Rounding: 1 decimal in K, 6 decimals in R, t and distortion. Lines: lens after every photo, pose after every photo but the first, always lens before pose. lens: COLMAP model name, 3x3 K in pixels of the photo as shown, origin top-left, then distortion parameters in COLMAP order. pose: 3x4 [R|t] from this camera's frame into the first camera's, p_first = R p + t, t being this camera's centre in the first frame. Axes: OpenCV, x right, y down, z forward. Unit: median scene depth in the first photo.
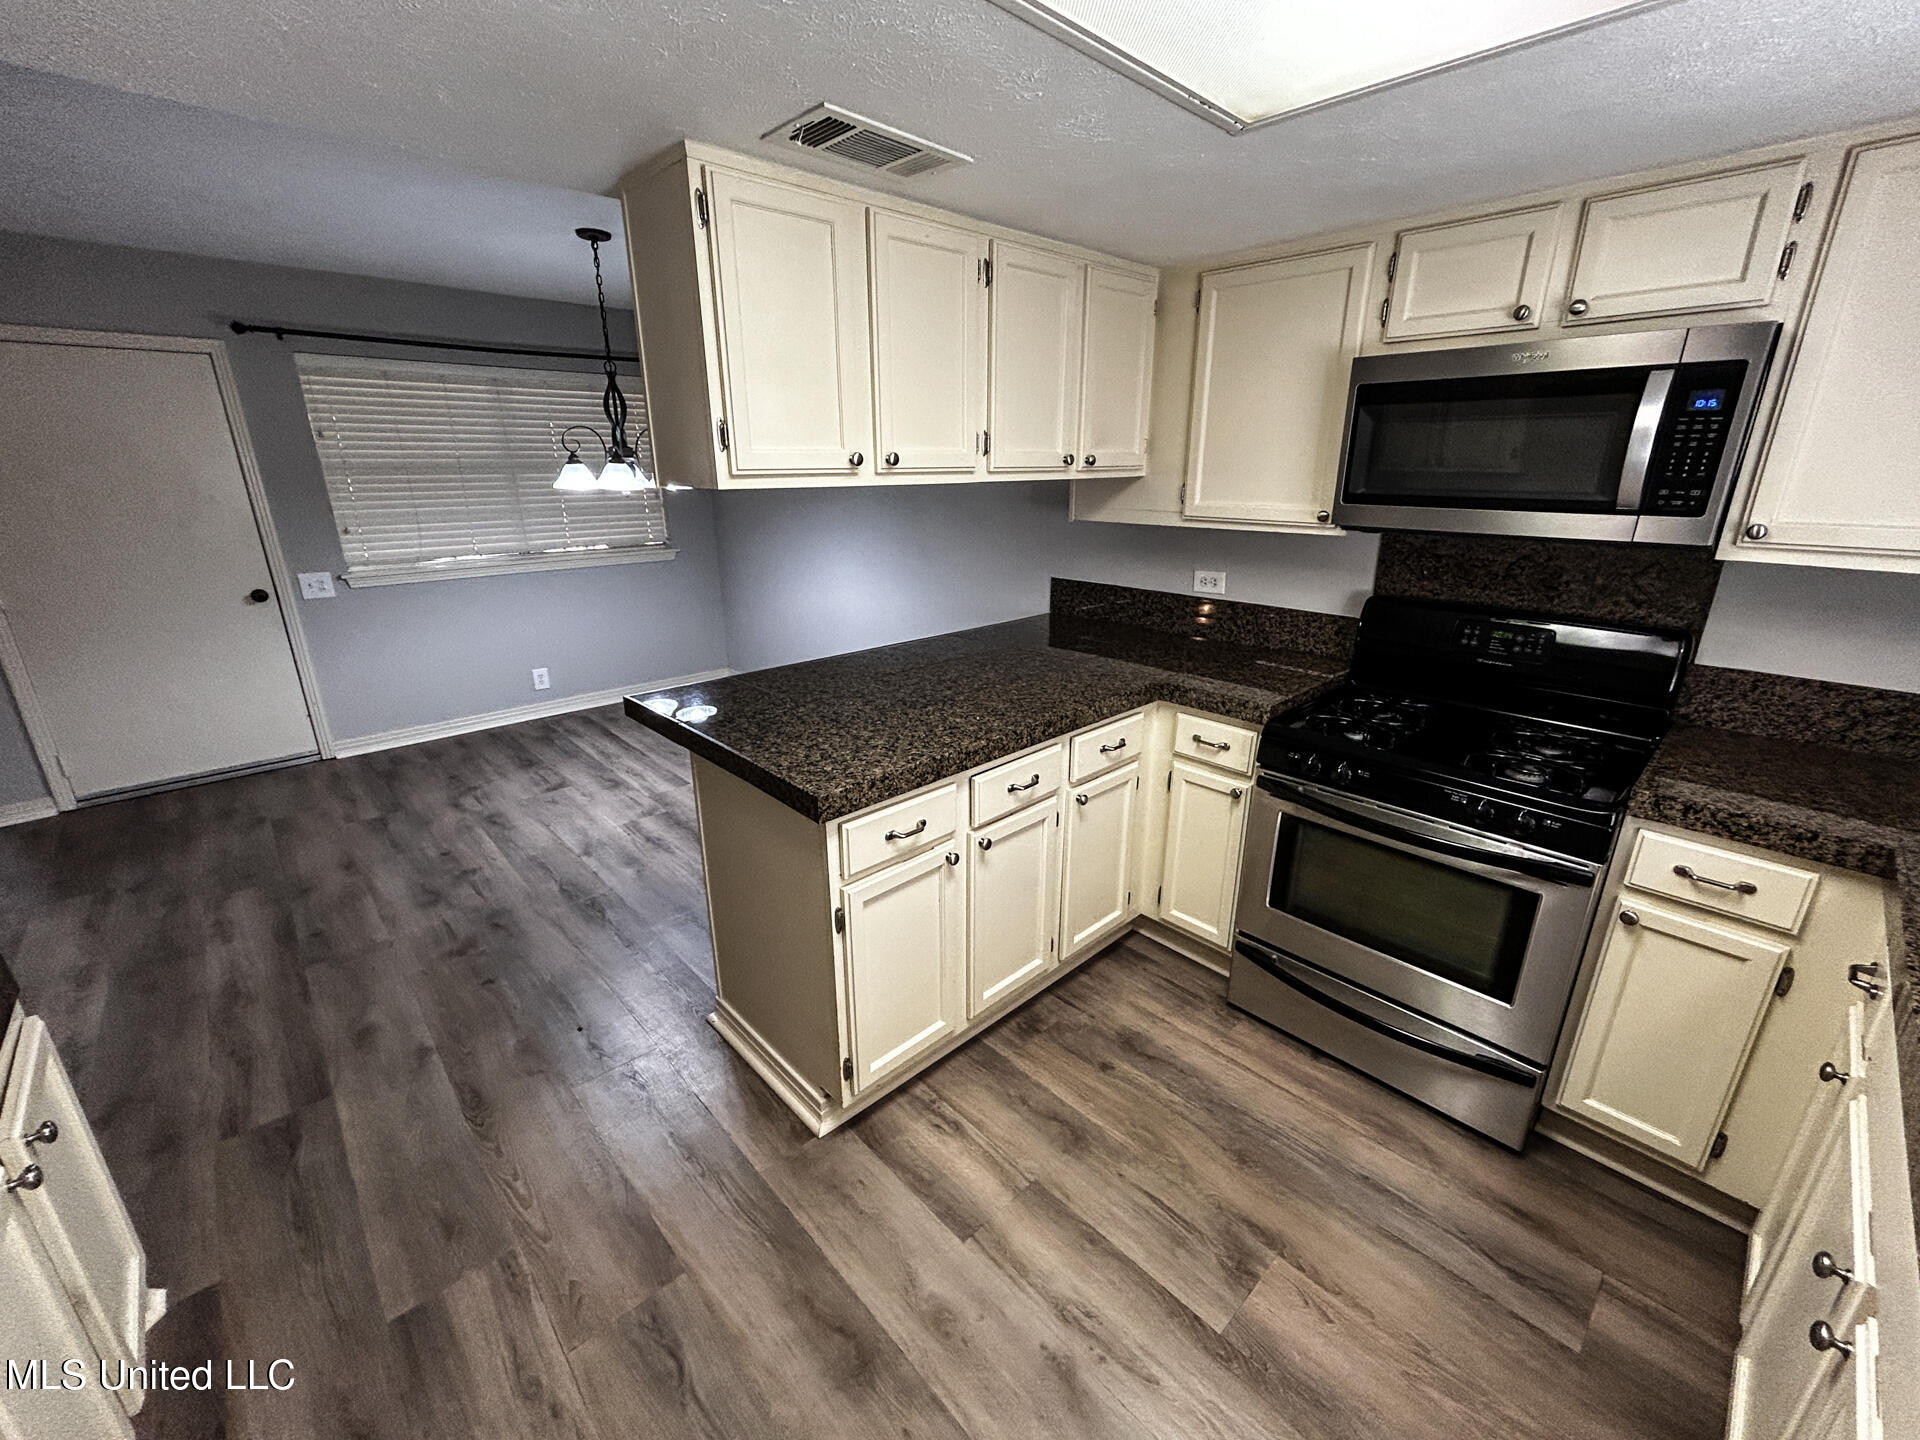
lens RADIAL K [[782.3, 0, 966.6], [0, 782.3, 722.4], [0, 0, 1]] dist [-0.003357, 0.000733]
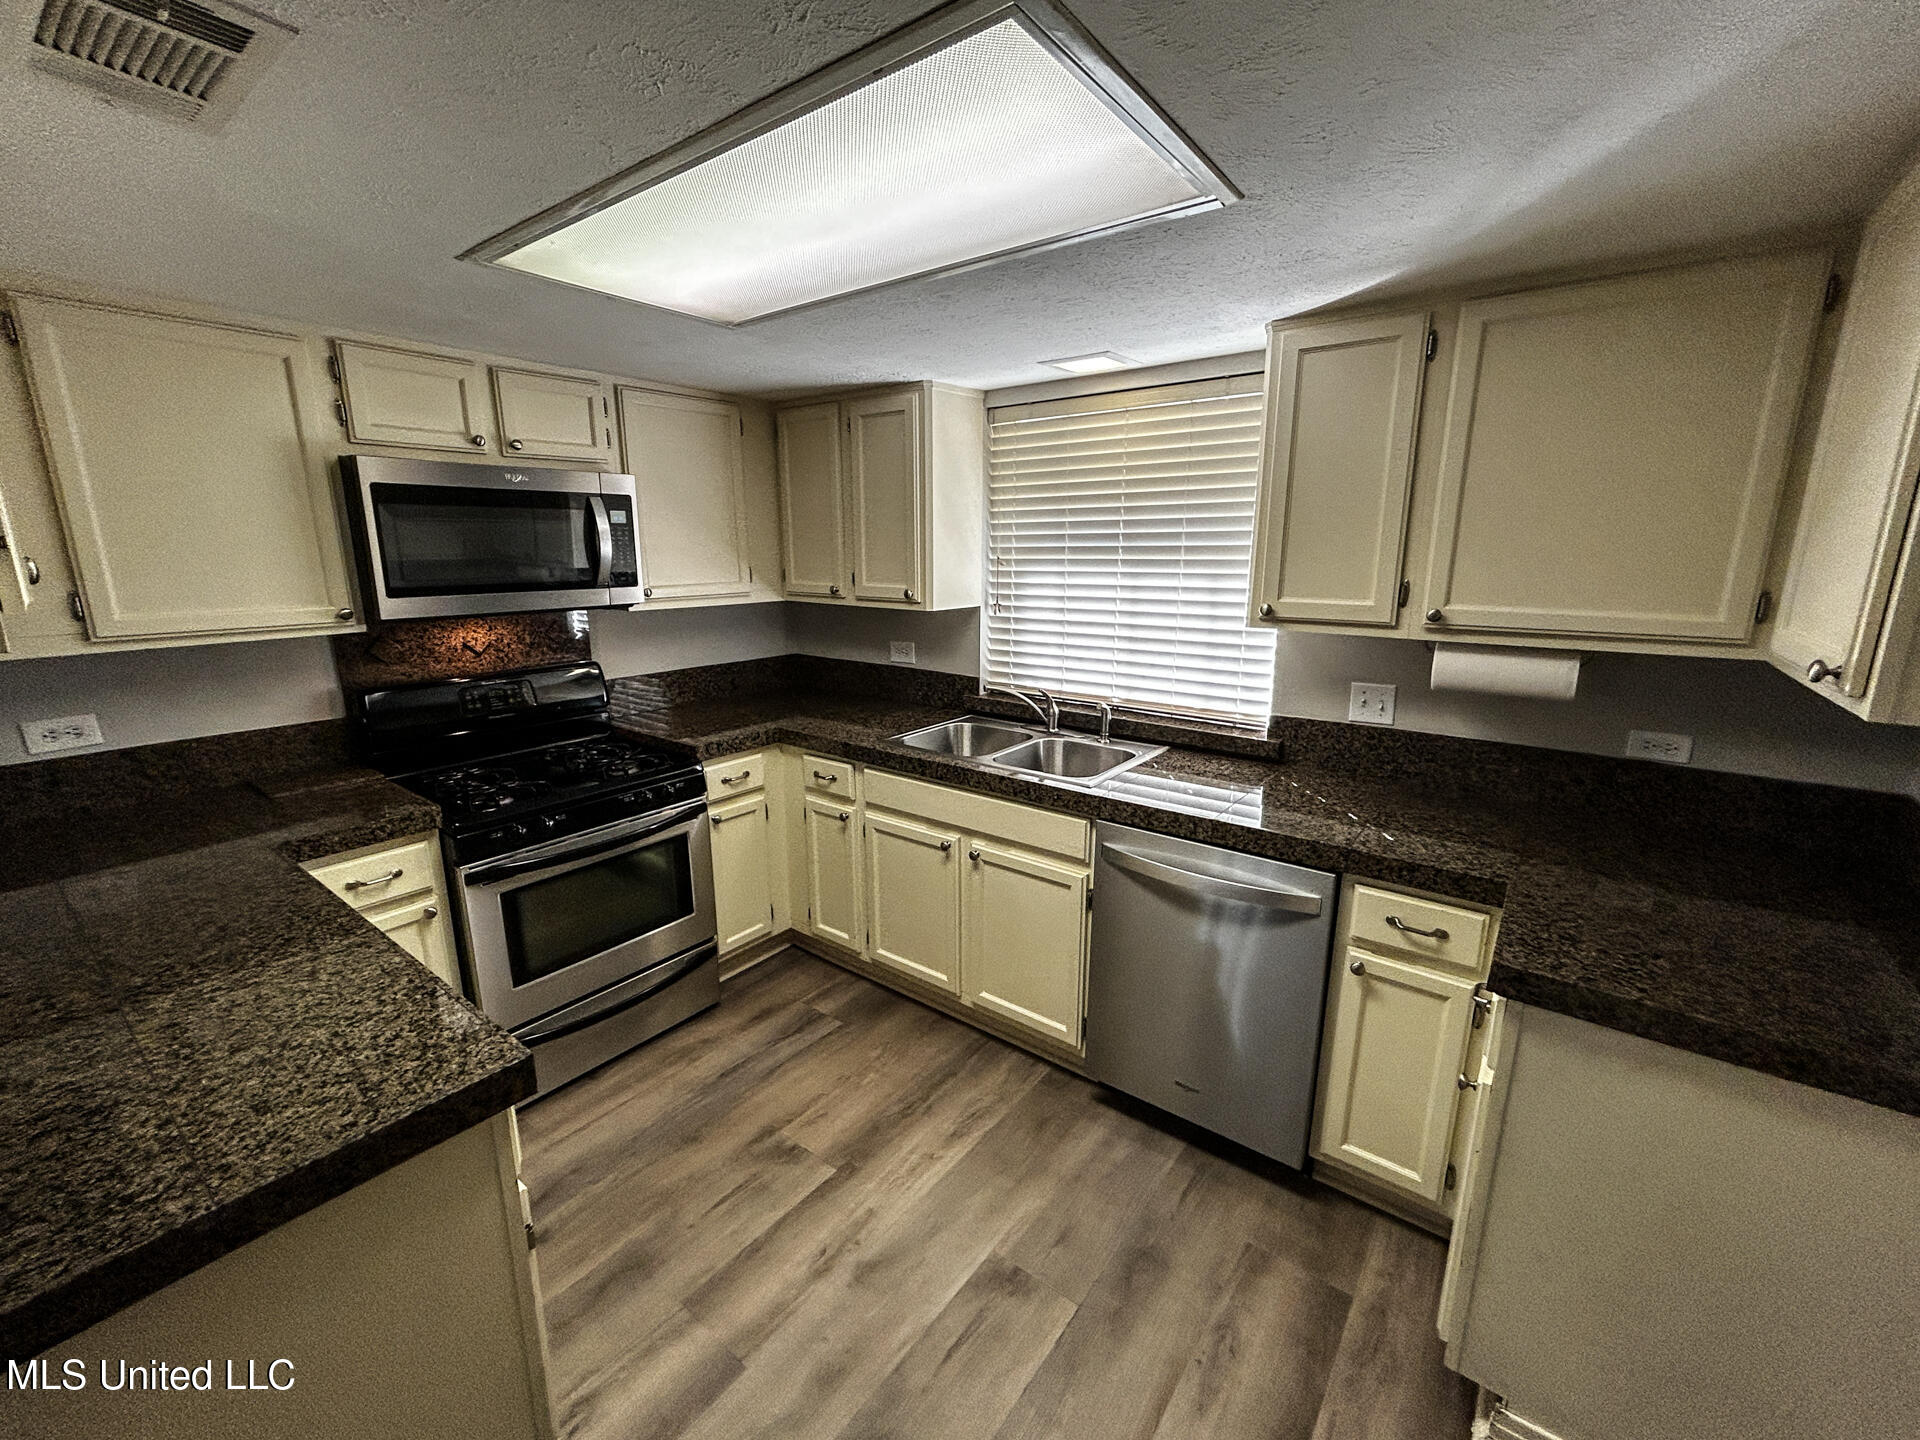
lens RADIAL K [[782.3, 0, 952.4], [0, 782.3, 721.5], [0, 0, 1]] dist [-0.003357, 0.000733]
pose [[-0.157088, -0.218056, 0.963211, -0.648015], [0.314765, 0.913400, 0.258114, -0.174962], [-0.936080, 0.343732, -0.074847, 0.477516]]
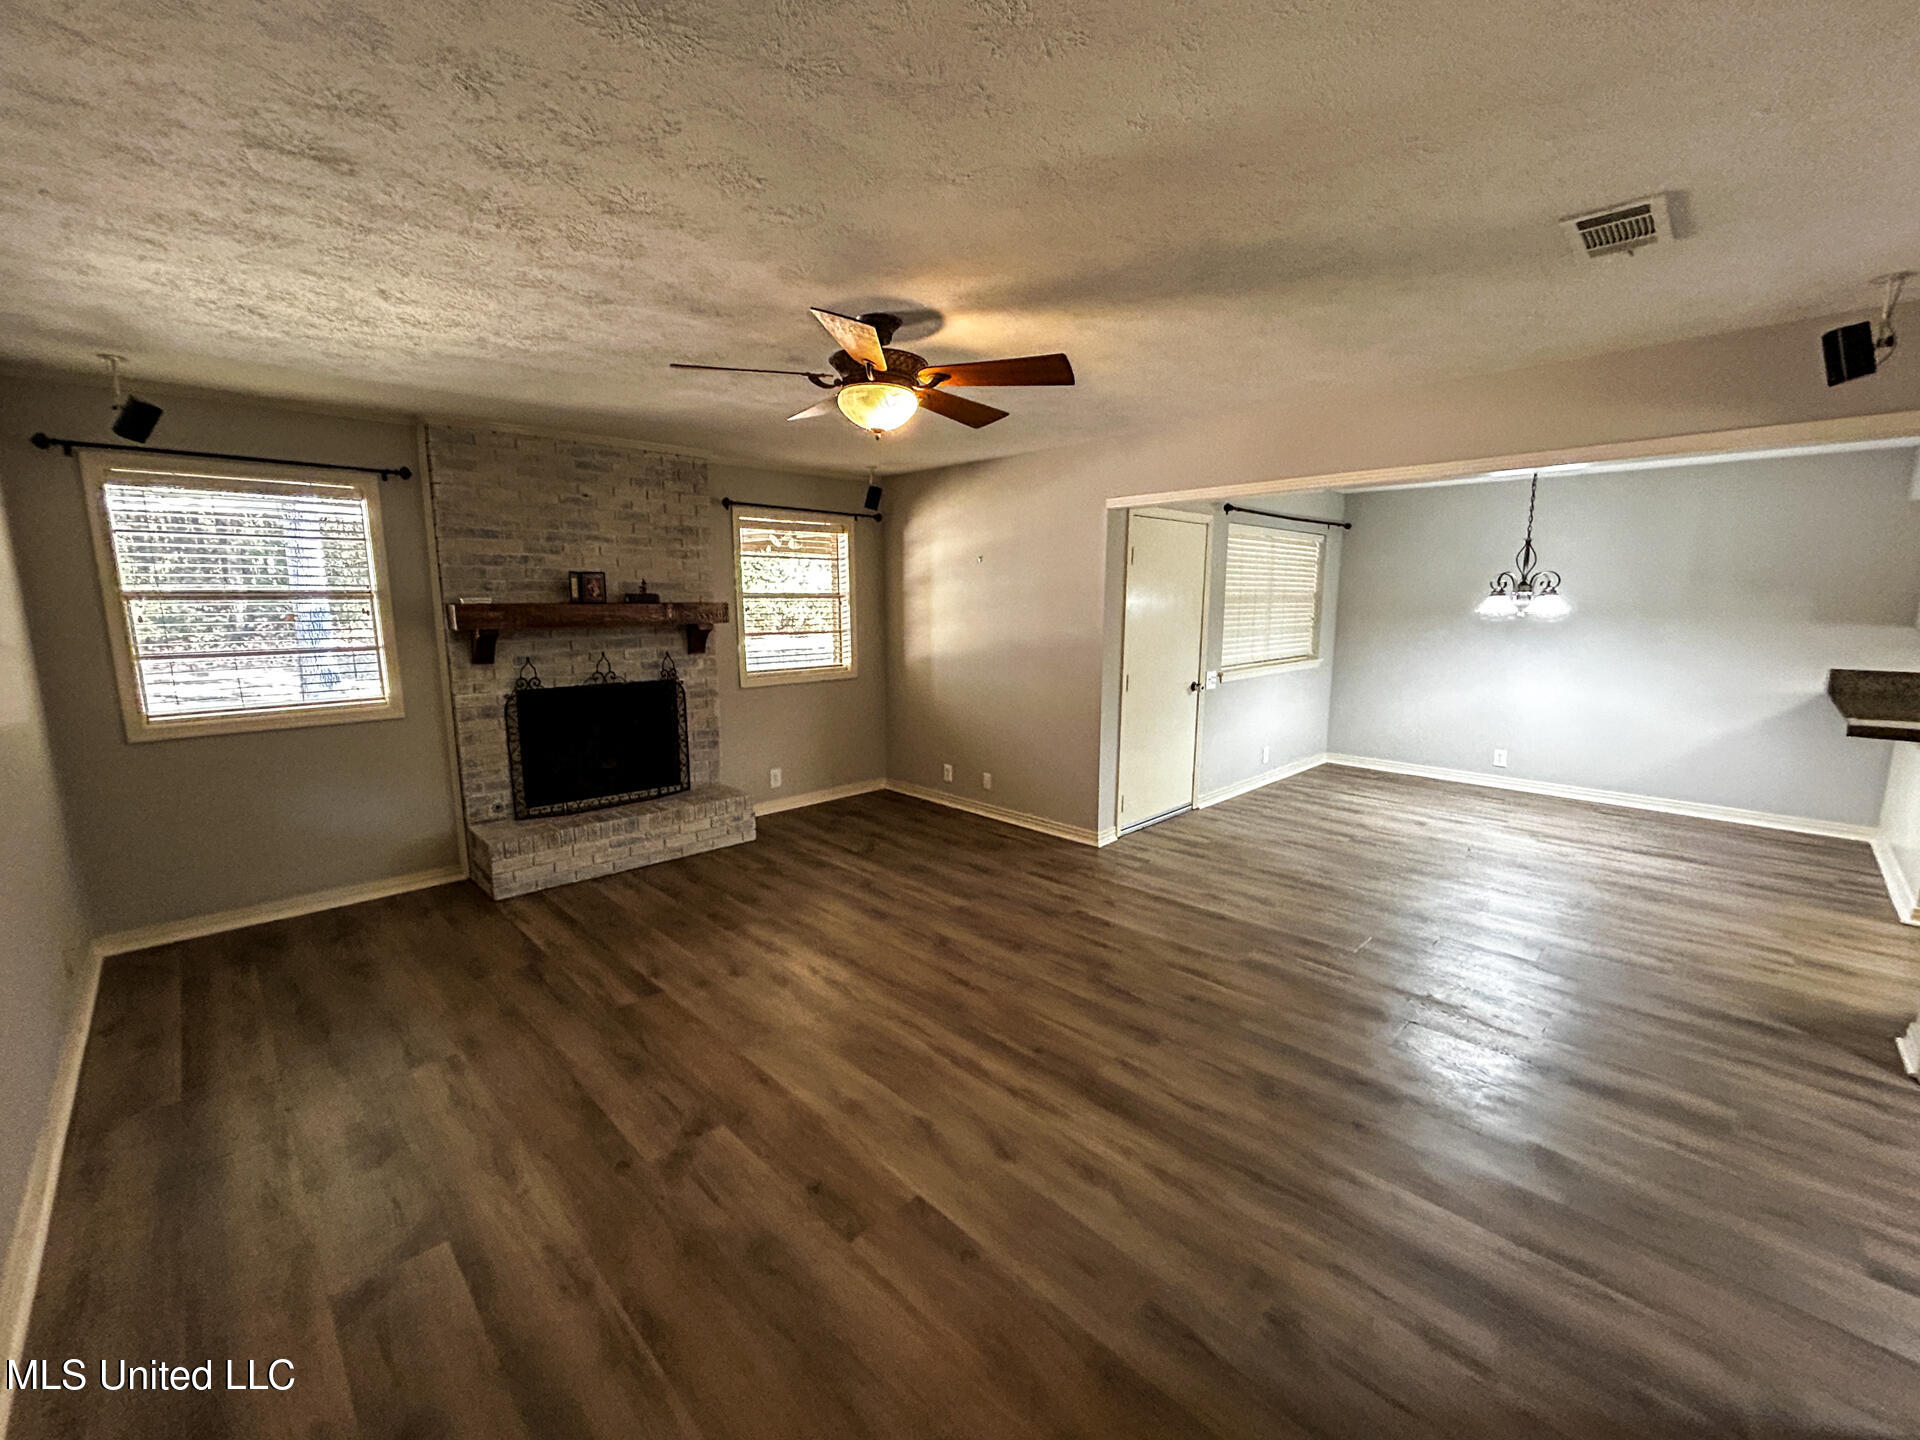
lens RADIAL K [[782.3, 0, 962.8], [0, 782.3, 721.6], [0, 0, 1]] dist [-0.003357, 0.000733]
pose [[0.999546, -0.004159, 0.029827, -2.726366], [0.008864, 0.987173, -0.159411, 0.237761], [-0.028781, 0.159603, 0.986762, -0.714773]]
